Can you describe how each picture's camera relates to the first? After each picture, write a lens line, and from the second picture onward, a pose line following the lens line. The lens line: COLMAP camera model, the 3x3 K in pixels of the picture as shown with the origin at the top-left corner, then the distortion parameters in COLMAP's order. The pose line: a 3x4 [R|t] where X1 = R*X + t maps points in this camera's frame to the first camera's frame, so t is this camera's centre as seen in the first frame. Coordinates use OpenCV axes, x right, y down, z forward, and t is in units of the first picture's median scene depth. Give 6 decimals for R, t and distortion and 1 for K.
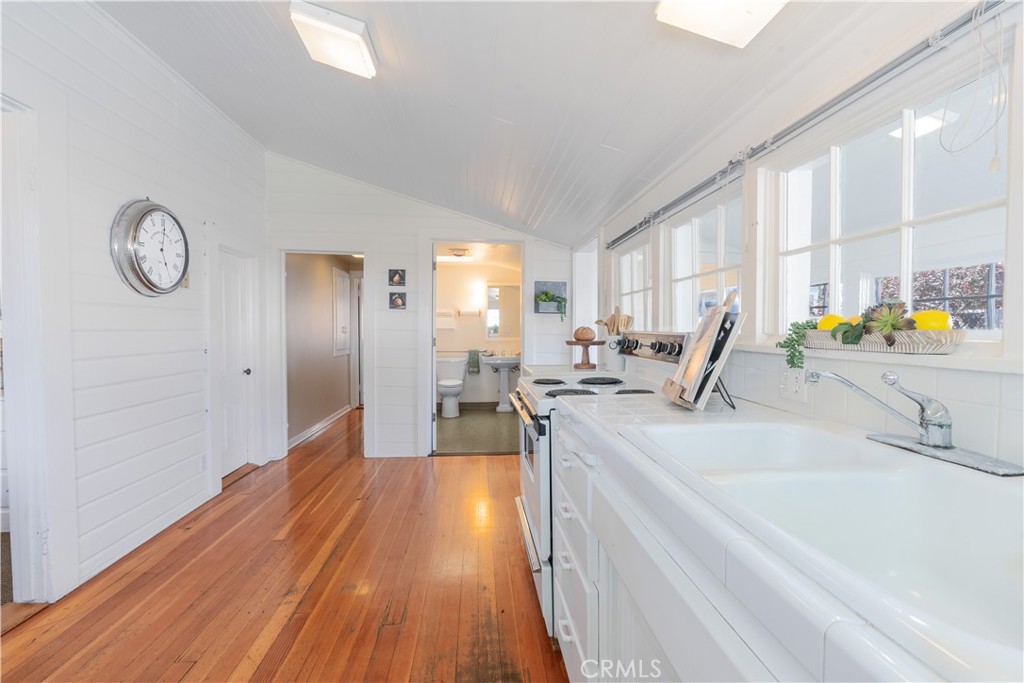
lens RADIAL K [[470.4, 0, 512.0], [0, 470.4, 338.6], [0, 0, 1]] dist [0.002580, 0.000162]
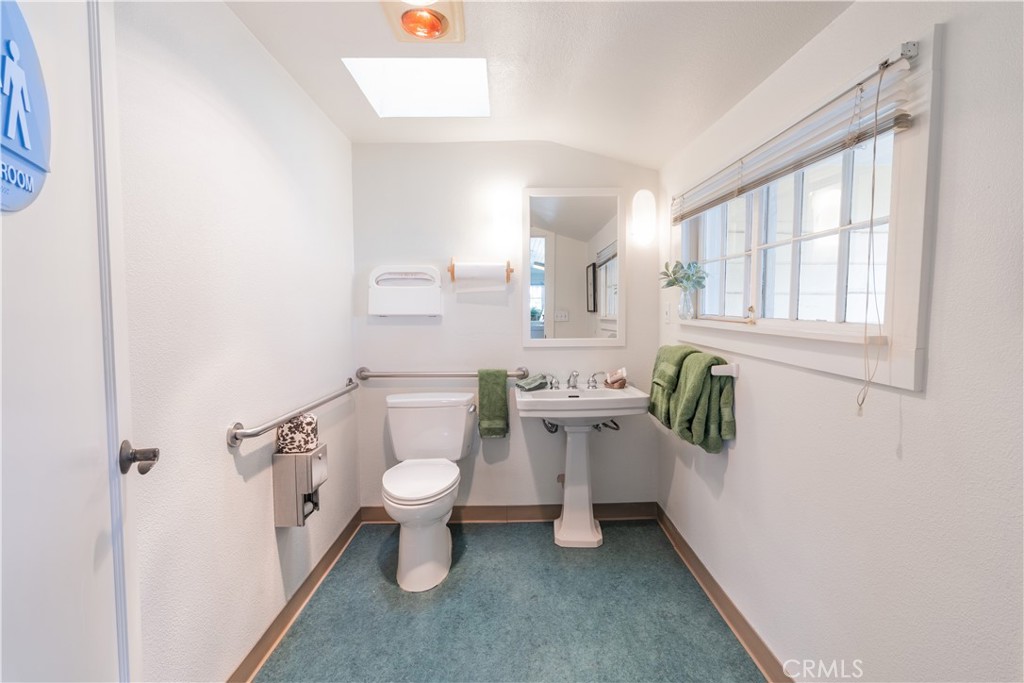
lens RADIAL K [[470.4, 0, 512.0], [0, 470.4, 342.1], [0, 0, 1]] dist [0.002580, 0.000162]
pose [[0.997438, -0.006216, -0.071266, -0.039568], [0.009136, 0.999129, 0.040717, -0.014265], [0.070951, -0.041263, 0.996626, 0.632183]]
